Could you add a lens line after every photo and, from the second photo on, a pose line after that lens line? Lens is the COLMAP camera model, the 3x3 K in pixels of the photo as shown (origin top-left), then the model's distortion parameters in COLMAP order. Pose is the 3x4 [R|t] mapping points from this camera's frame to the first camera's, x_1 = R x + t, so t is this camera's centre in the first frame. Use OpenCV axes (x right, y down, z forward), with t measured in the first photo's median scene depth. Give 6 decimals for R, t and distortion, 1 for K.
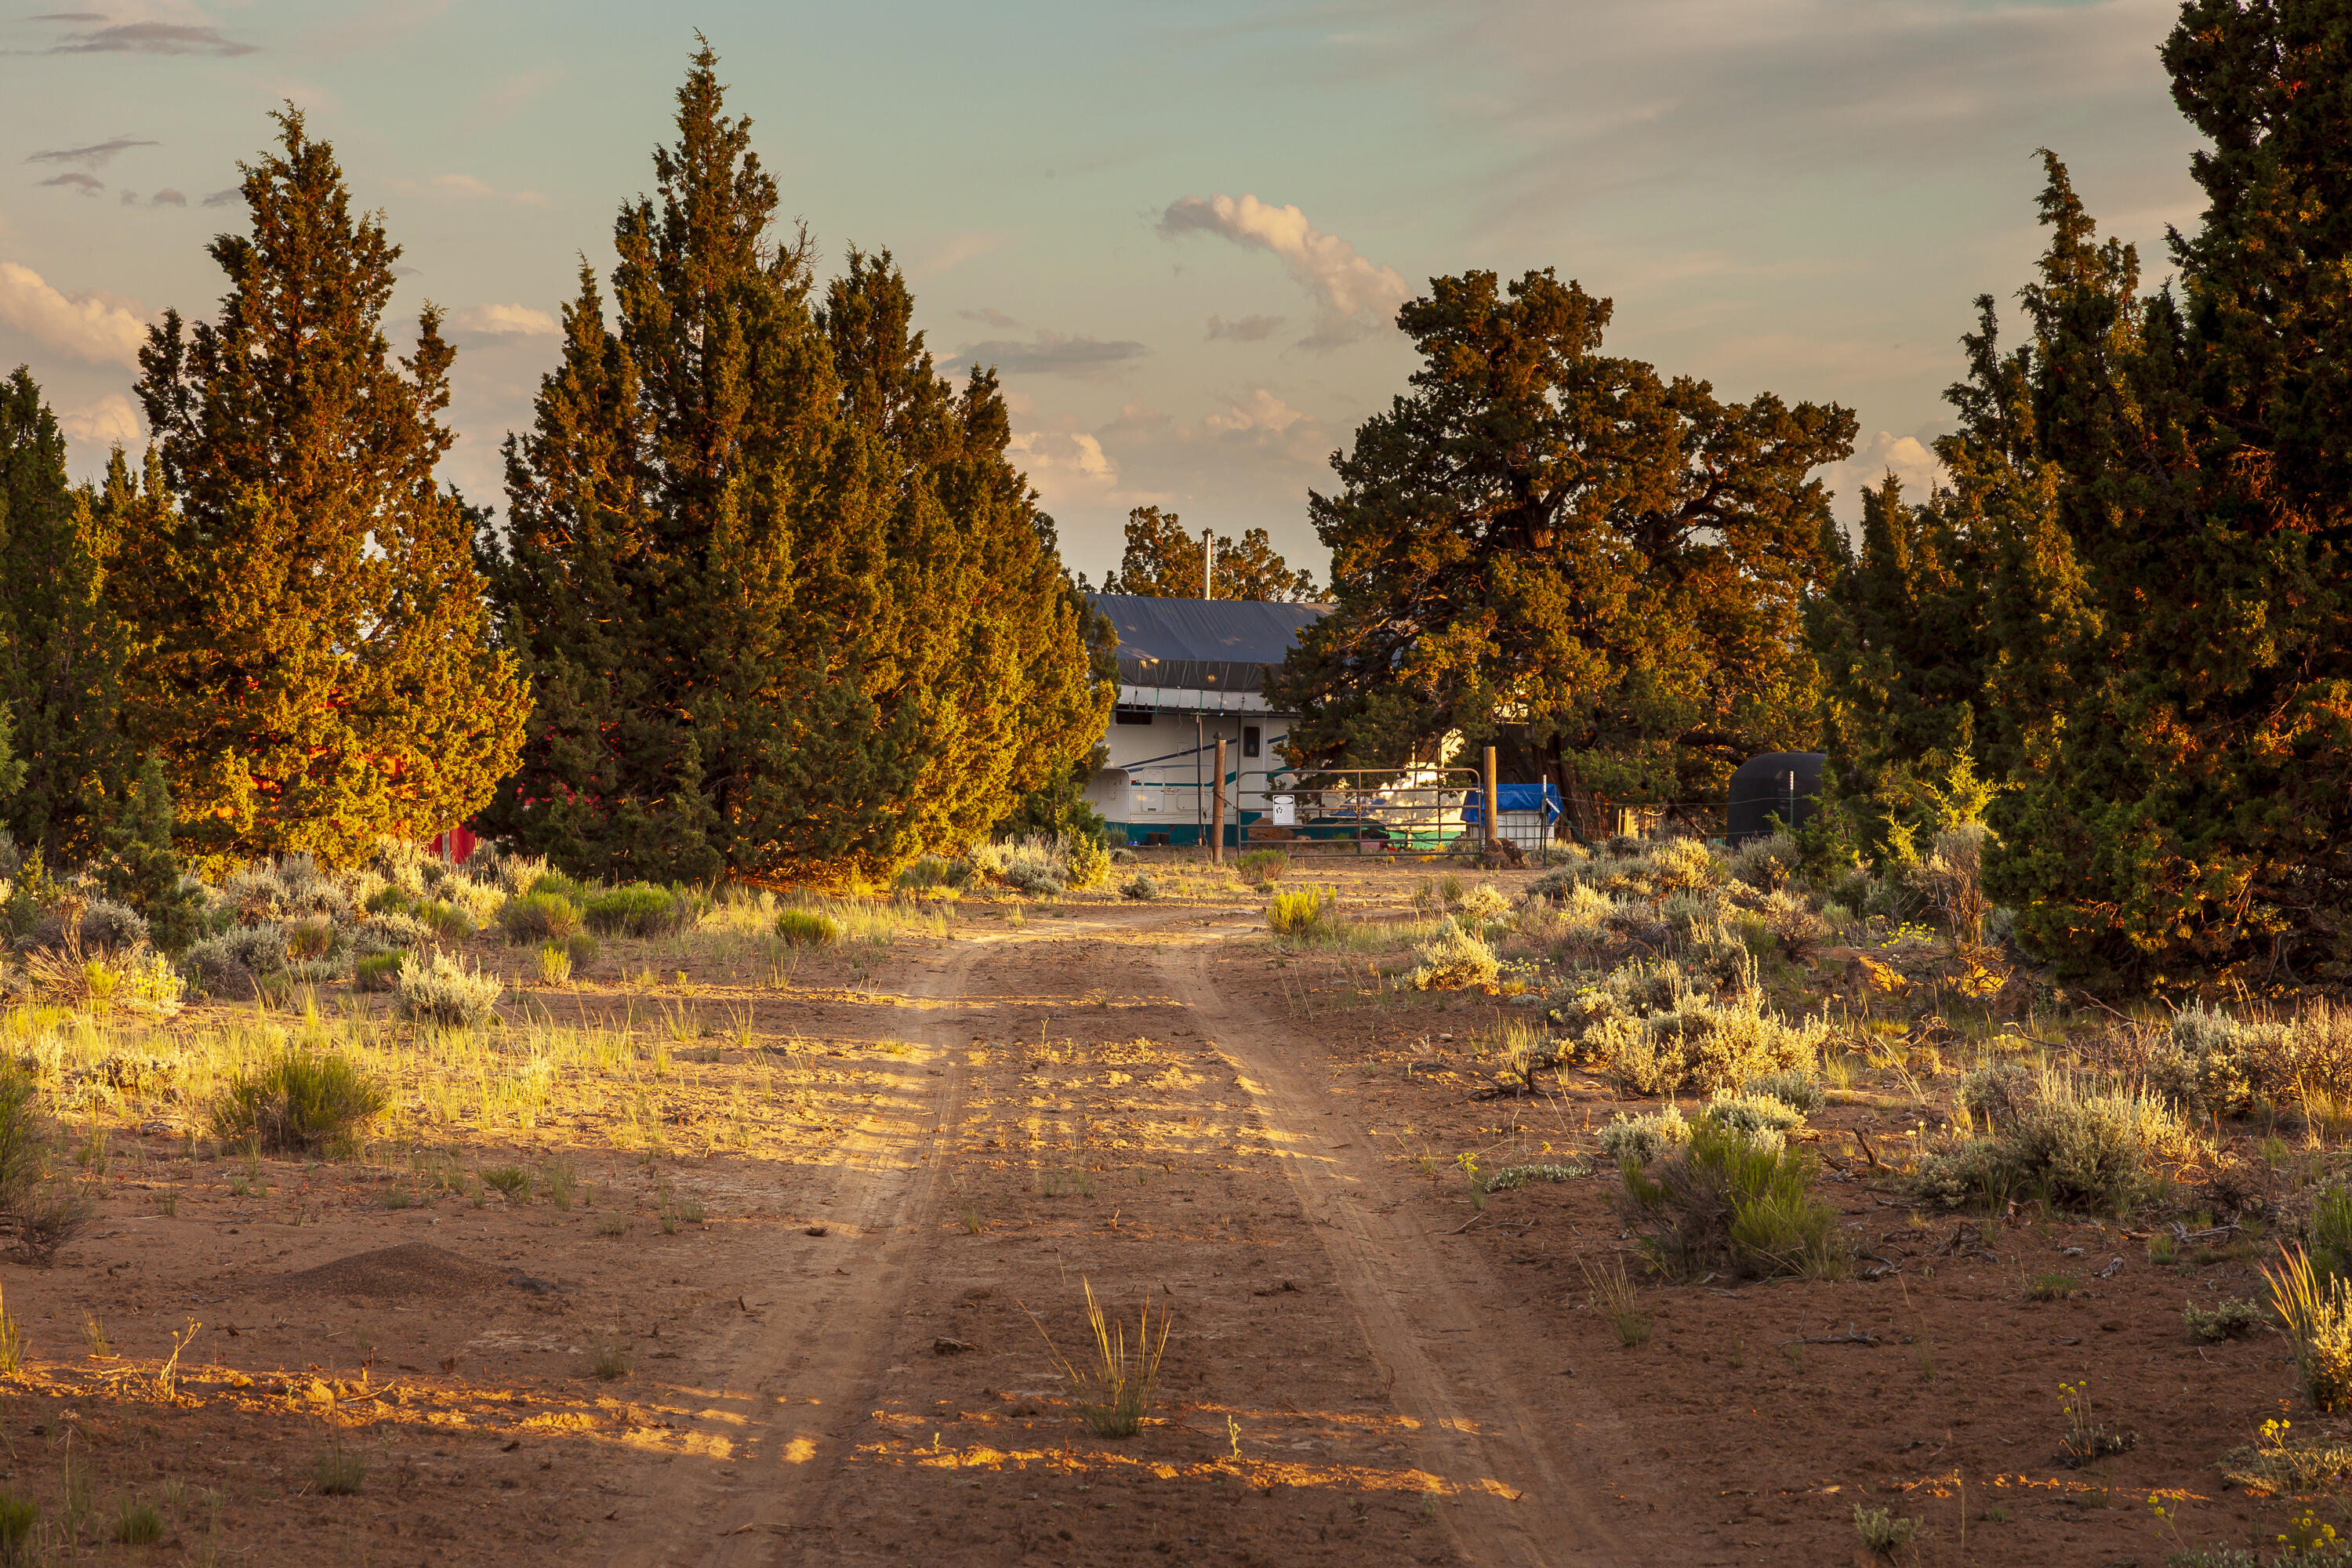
lens RADIAL K [[7380.3, 0, 1176.0], [0, 7380.3, 784.0], [0, 0, 1]] dist [0.011688, -0.761739]
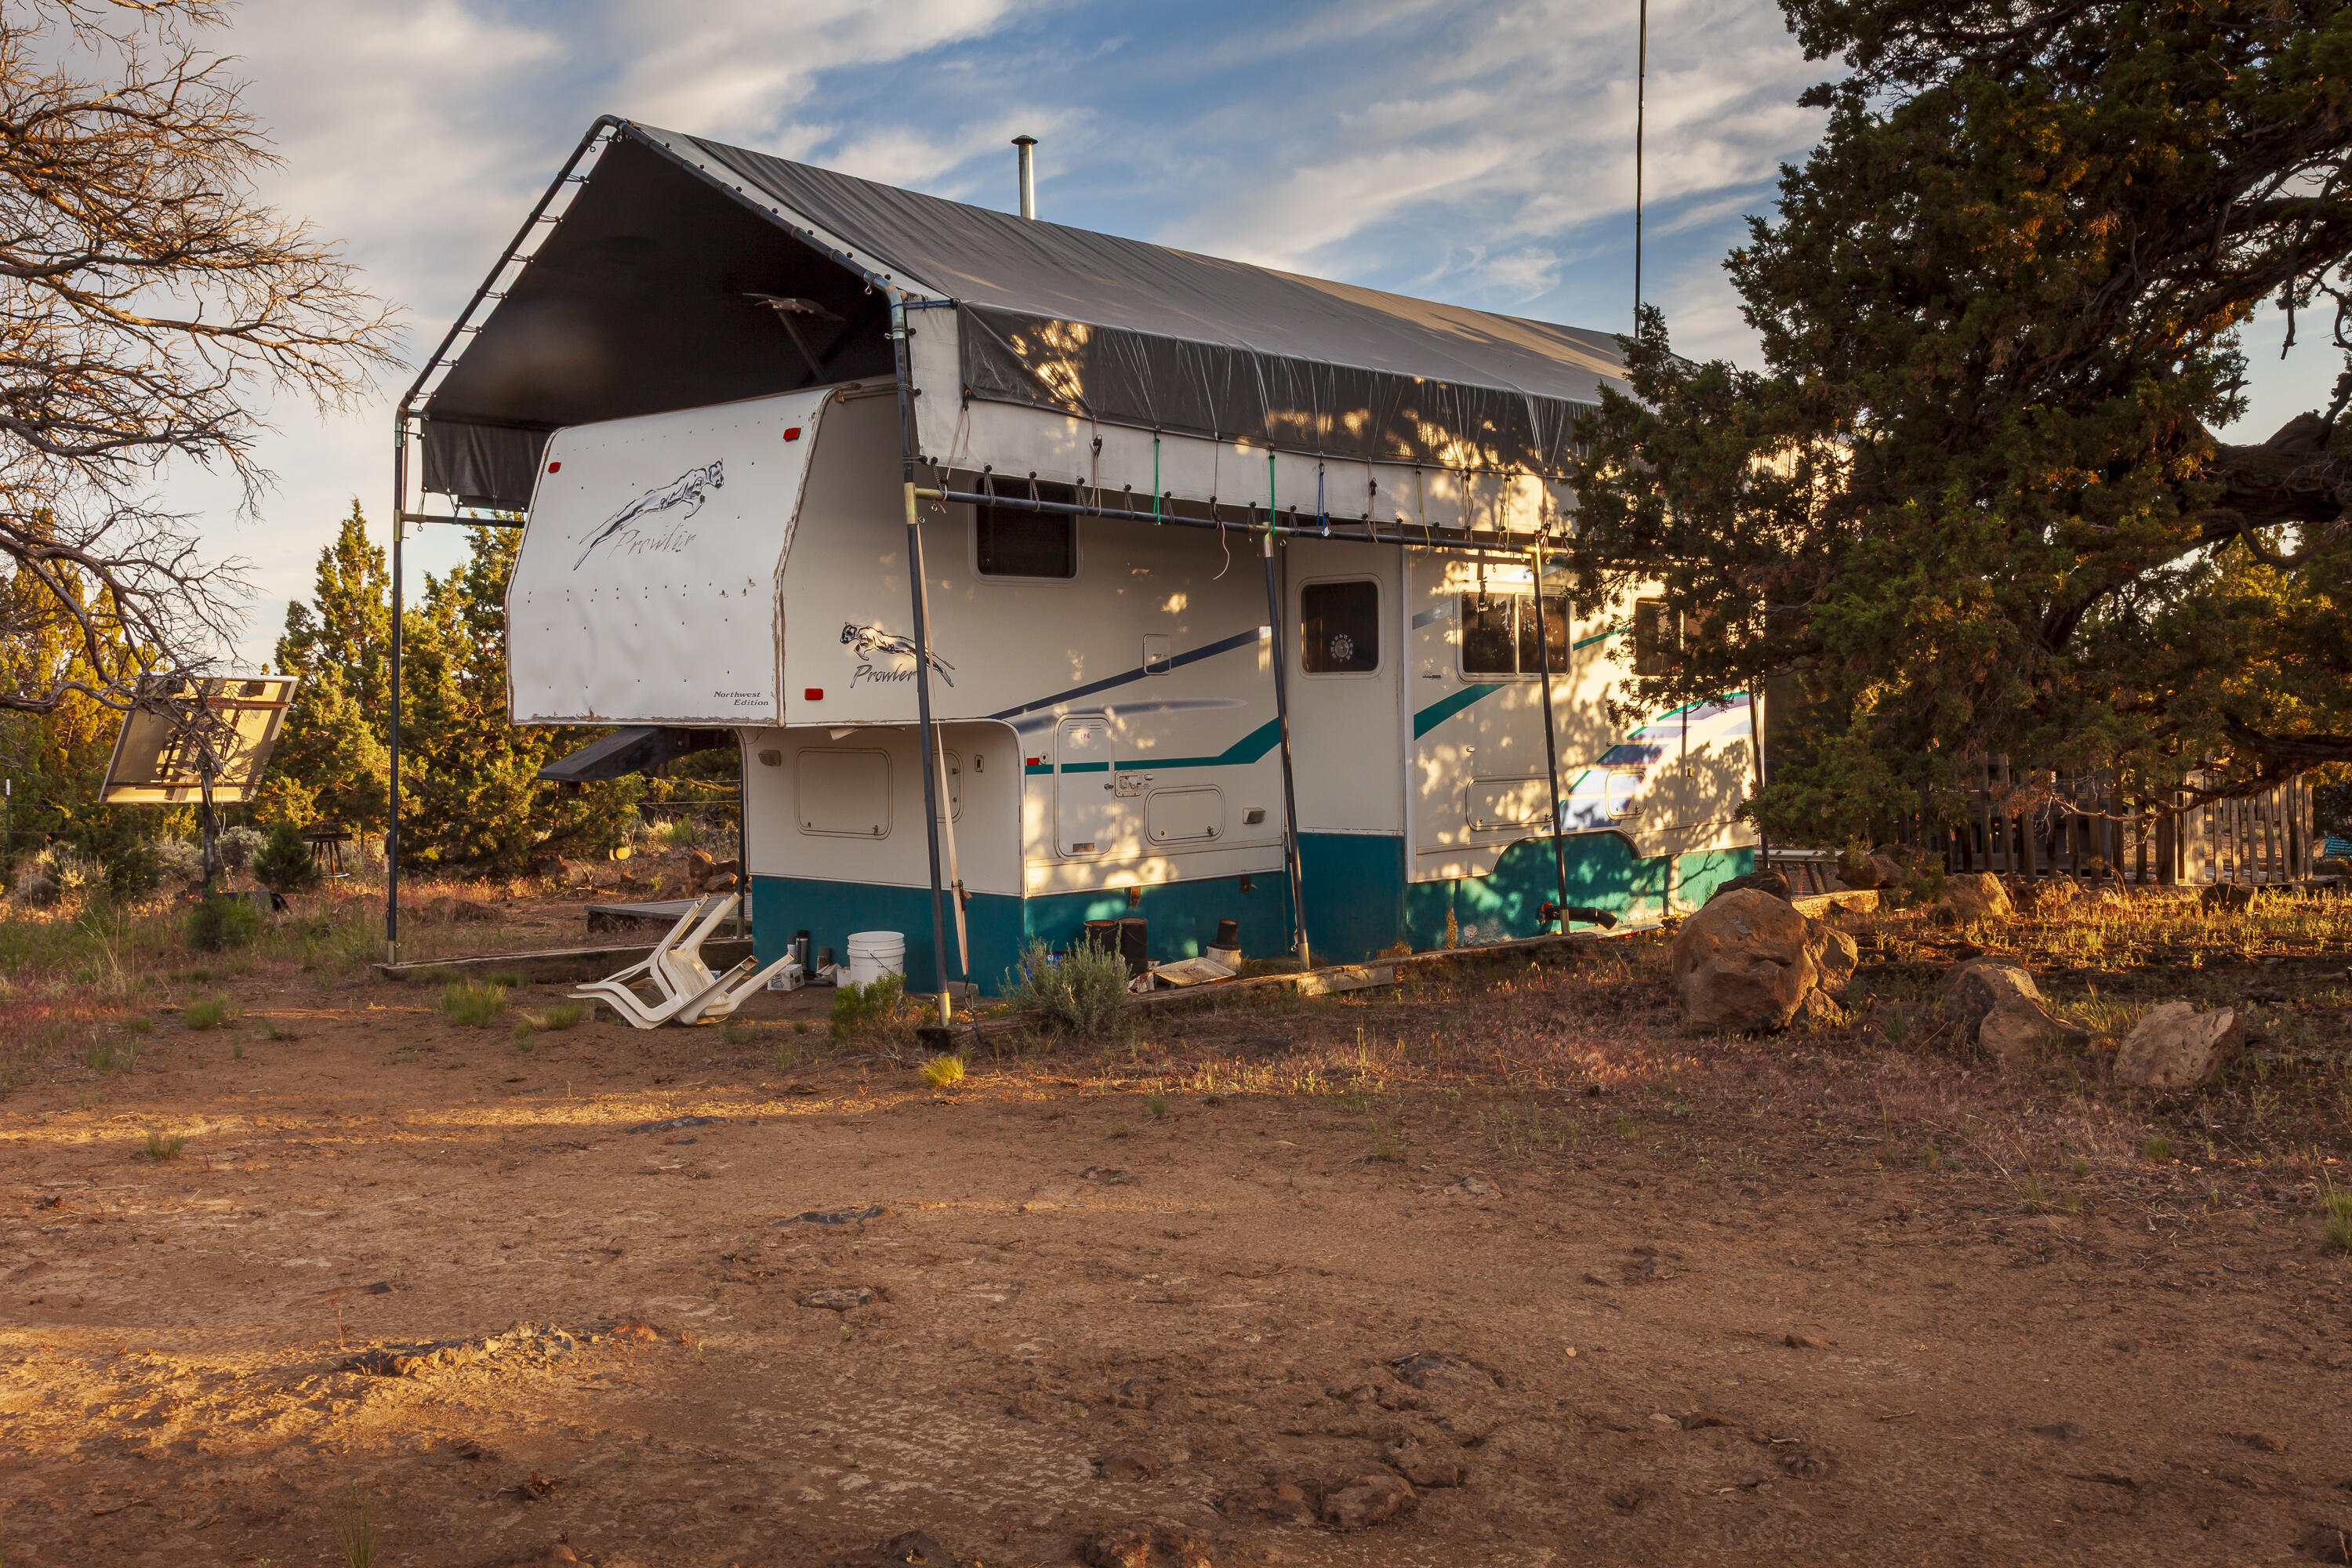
lens RADIAL K [[2260.5, 0, 1176.0], [0, 2260.5, 784.0], [0, 0, 1]] dist [0.071229, -0.001025]
pose [[0.939757, -0.053102, 0.337695, -0.033332], [0.045315, 0.998494, 0.030909, -0.002278], [-0.338828, -0.013744, 0.940748, 0.954905]]
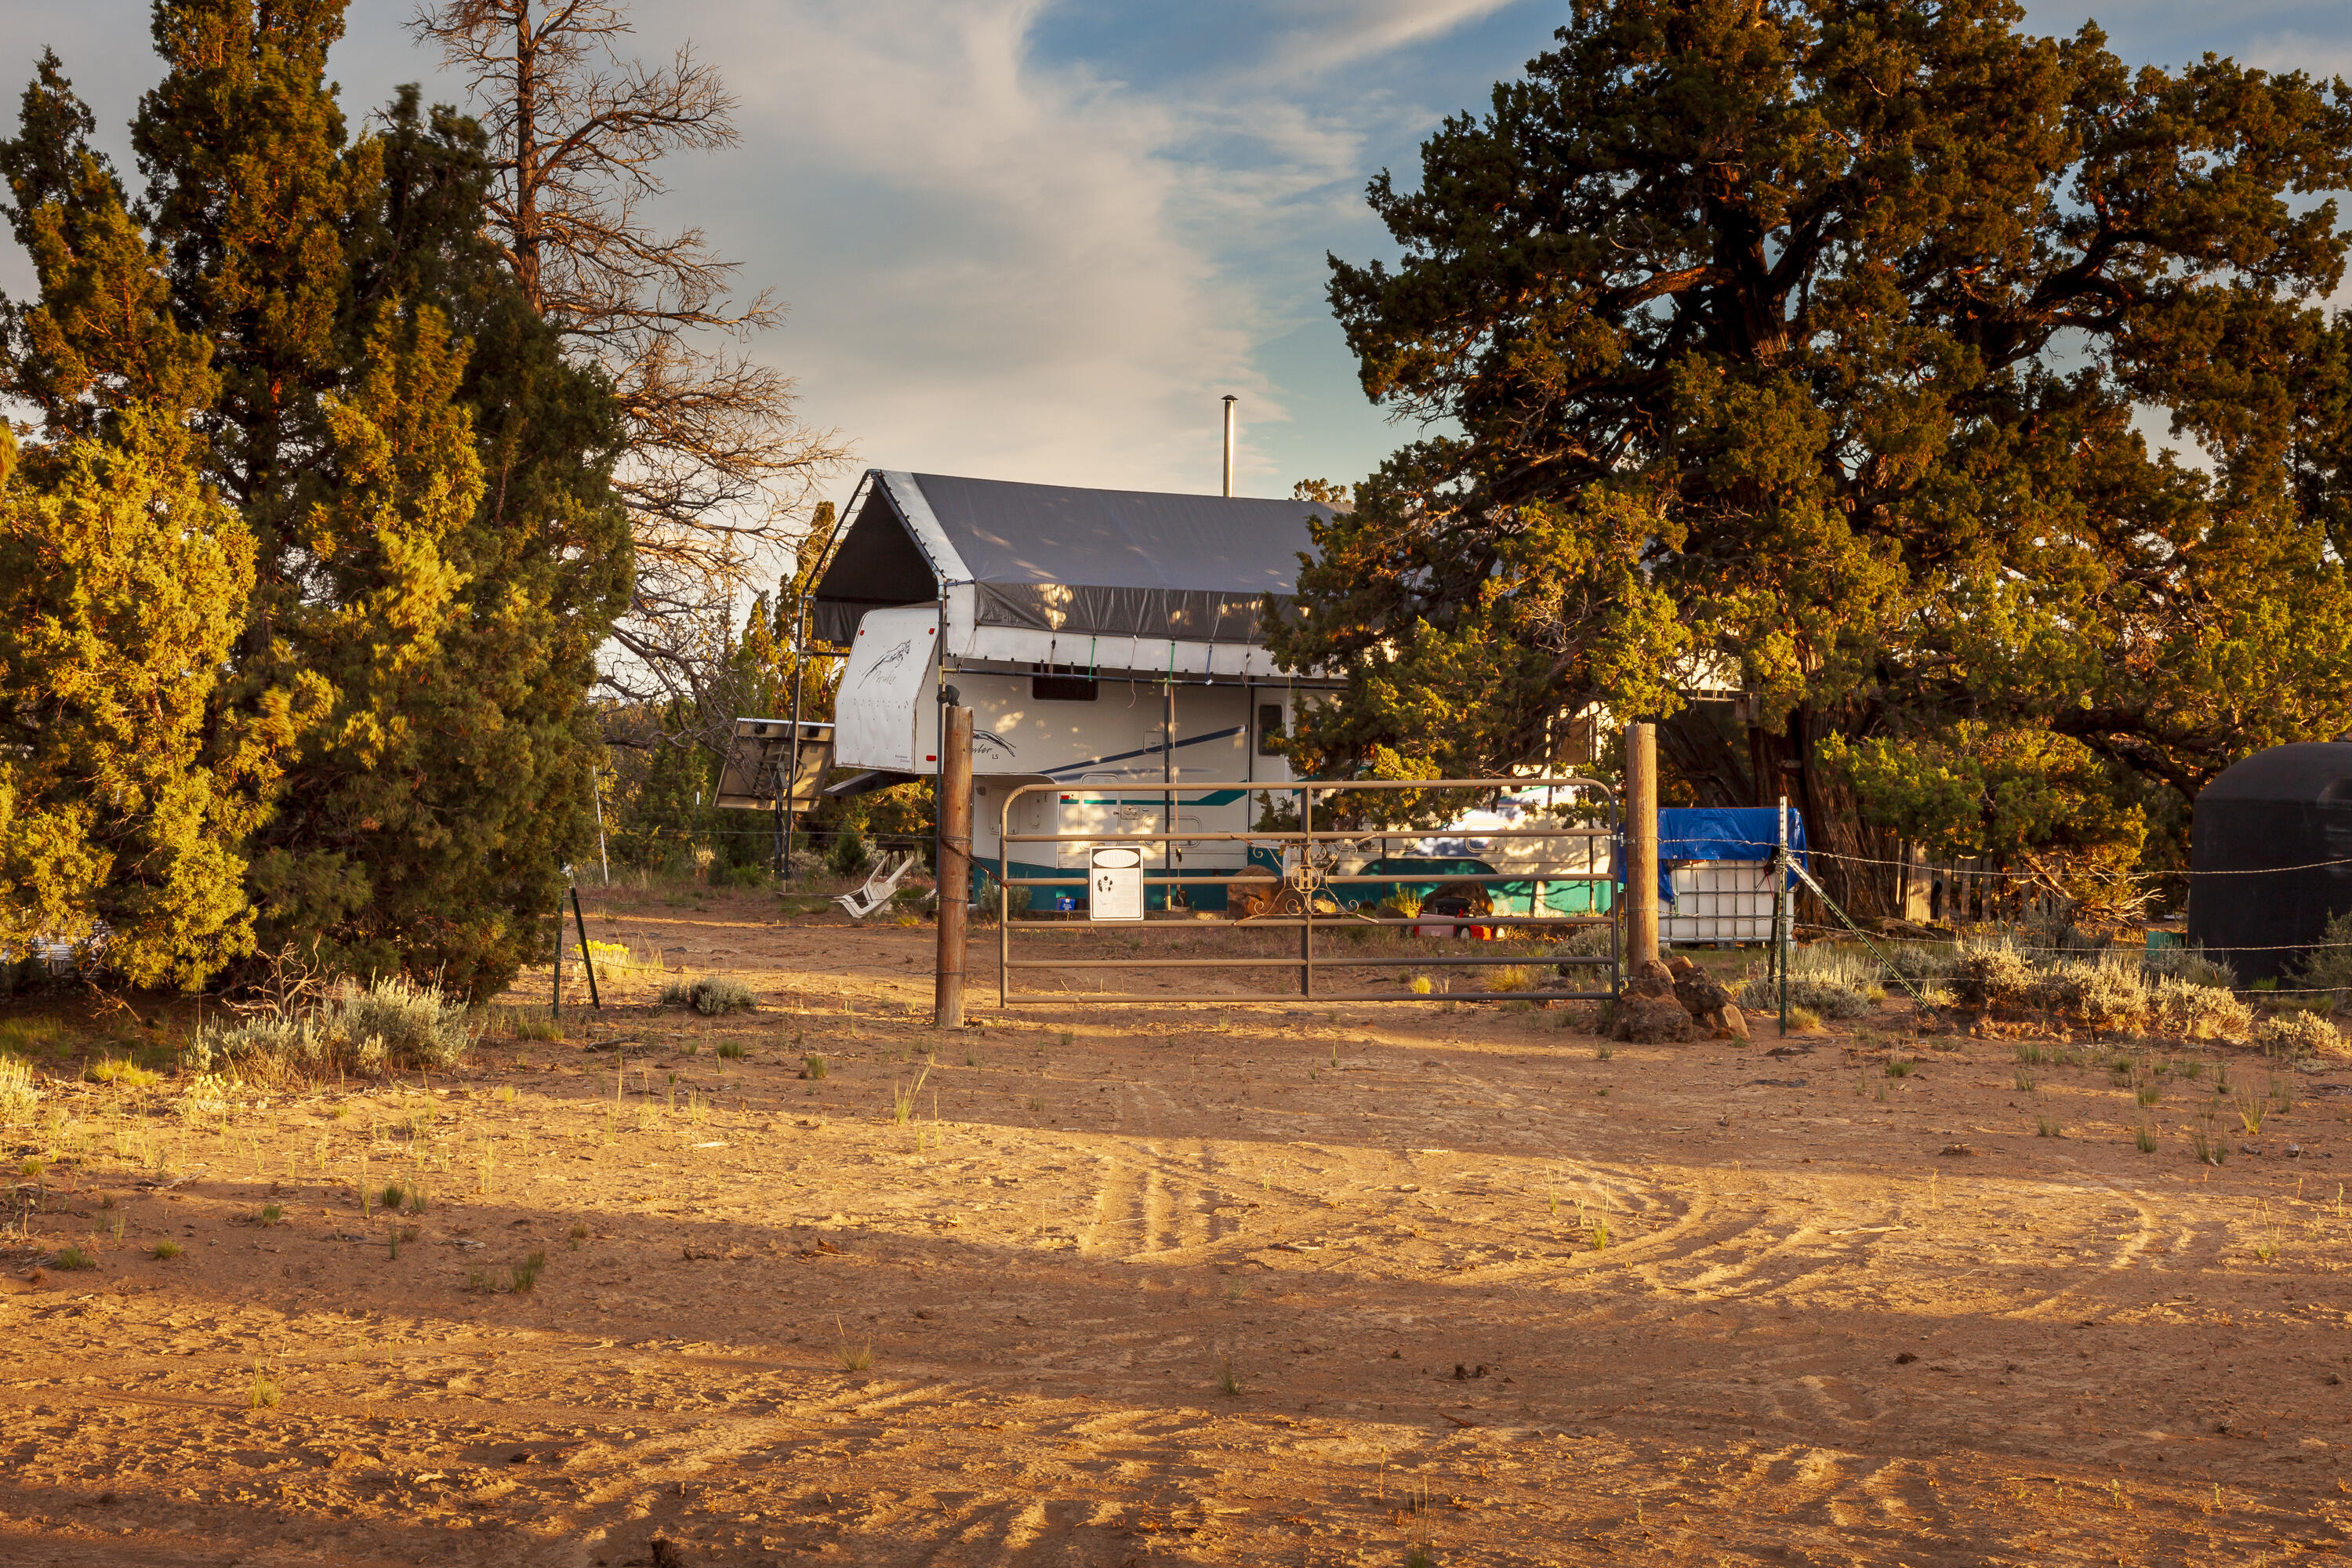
lens RADIAL K [[4611.0, 0, 1176.0], [0, 4611.0, 784.0], [0, 0, 1]] dist [0.015582, 0.067982]
pose [[0.997105, 0.001980, -0.076012, 0.032391], [-0.001971, 0.999998, 0.000181, -0.001636], [0.076012, -0.000030, 0.997107, 0.669843]]
